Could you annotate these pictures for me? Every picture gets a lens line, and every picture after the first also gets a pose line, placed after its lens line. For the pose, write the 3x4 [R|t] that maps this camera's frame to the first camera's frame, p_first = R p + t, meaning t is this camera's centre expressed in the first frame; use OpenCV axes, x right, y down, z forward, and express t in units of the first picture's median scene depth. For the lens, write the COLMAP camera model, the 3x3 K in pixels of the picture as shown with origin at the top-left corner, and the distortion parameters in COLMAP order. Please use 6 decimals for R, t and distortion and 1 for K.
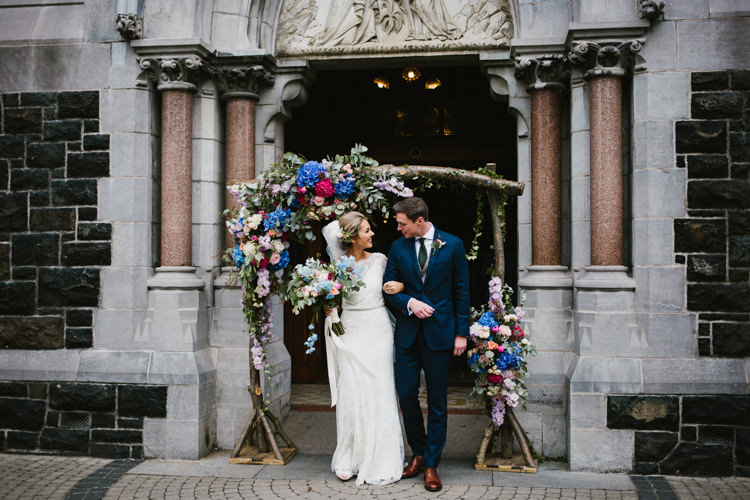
lens RADIAL K [[1440.4, 0, 375.0], [0, 1440.4, 250.0], [0, 0, 1]] dist [0.101406, -0.090747]
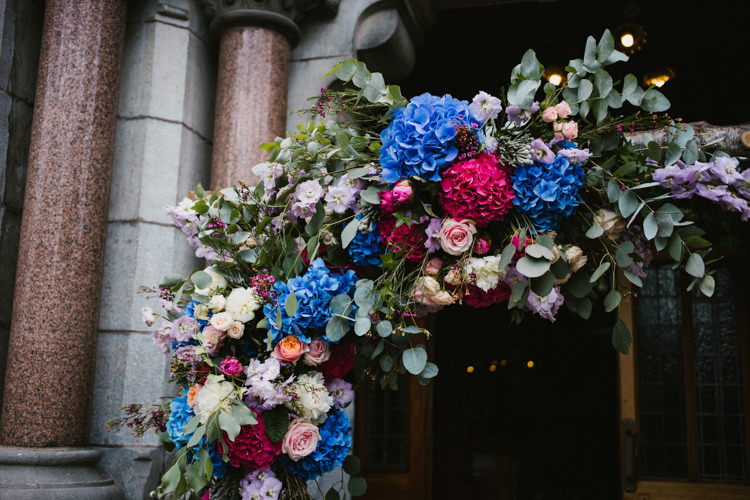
lens RADIAL K [[1440.4, 0, 375.0], [0, 1440.4, 250.0], [0, 0, 1]] dist [0.101406, -0.090747]
pose [[0.997396, 0.005827, -0.071882, -0.034158], [-0.012722, 0.995316, -0.095836, -0.004368], [0.070987, 0.096501, 0.992798, 0.717248]]
